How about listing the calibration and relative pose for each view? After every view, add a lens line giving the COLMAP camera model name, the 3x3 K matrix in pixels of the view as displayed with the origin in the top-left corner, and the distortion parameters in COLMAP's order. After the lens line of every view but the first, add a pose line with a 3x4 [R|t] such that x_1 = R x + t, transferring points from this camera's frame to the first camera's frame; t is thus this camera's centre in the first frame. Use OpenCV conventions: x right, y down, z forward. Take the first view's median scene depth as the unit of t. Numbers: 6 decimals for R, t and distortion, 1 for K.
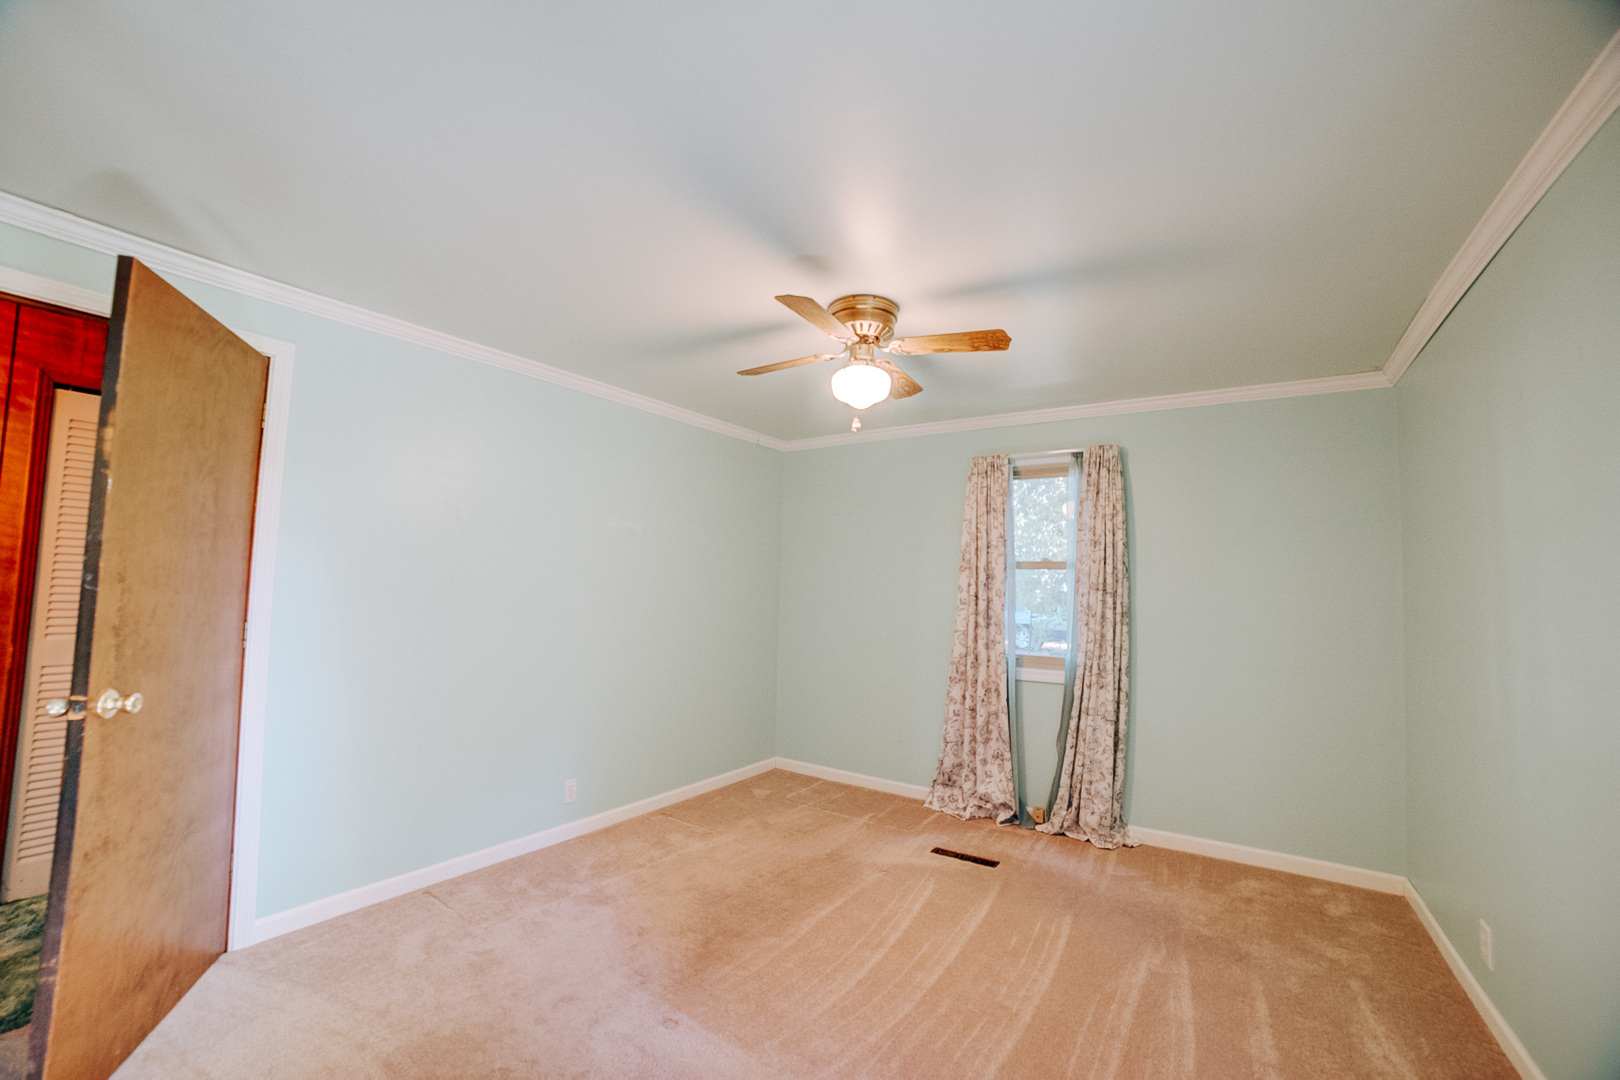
lens RADIAL K [[648.9, 0, 804.6], [0, 648.9, 543.8], [0, 0, 1]] dist [-0.093341, 0.035112]
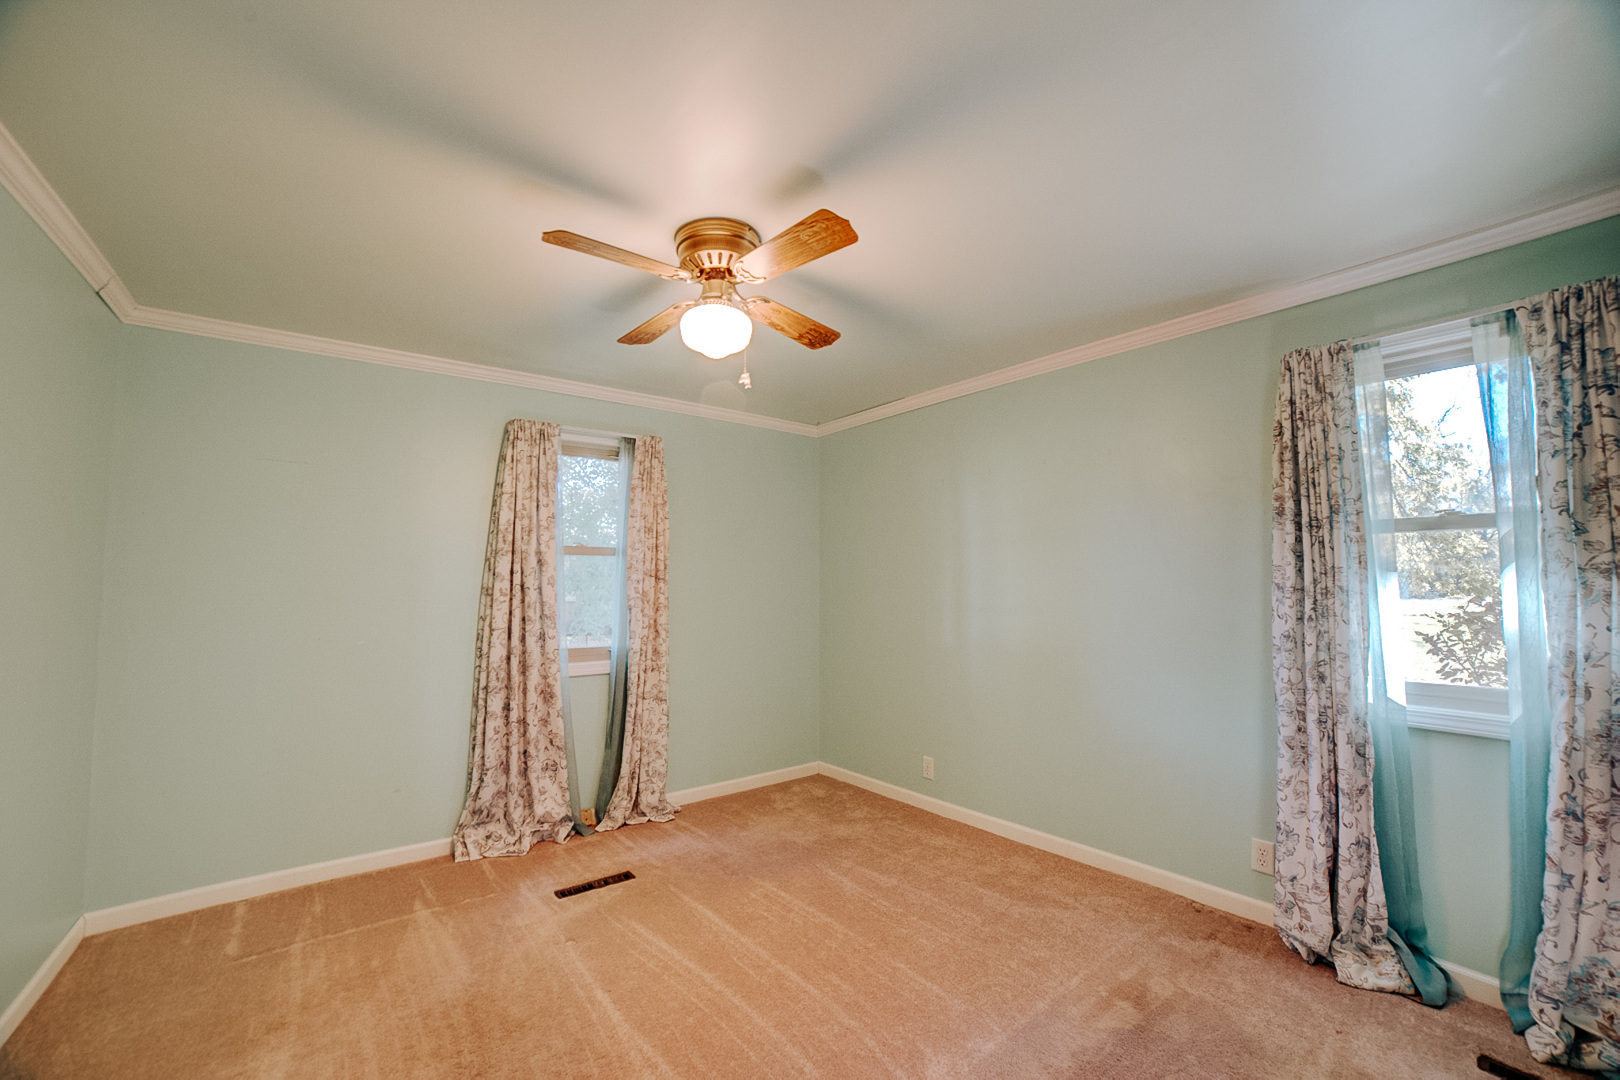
lens RADIAL K [[648.9, 0, 804.6], [0, 648.9, 543.8], [0, 0, 1]] dist [-0.093341, 0.035112]
pose [[0.303569, 0.032678, 0.952249, -0.458486], [-0.053842, 0.998403, -0.017098, 0.024438], [-0.951287, -0.046081, 0.304844, 0.445425]]
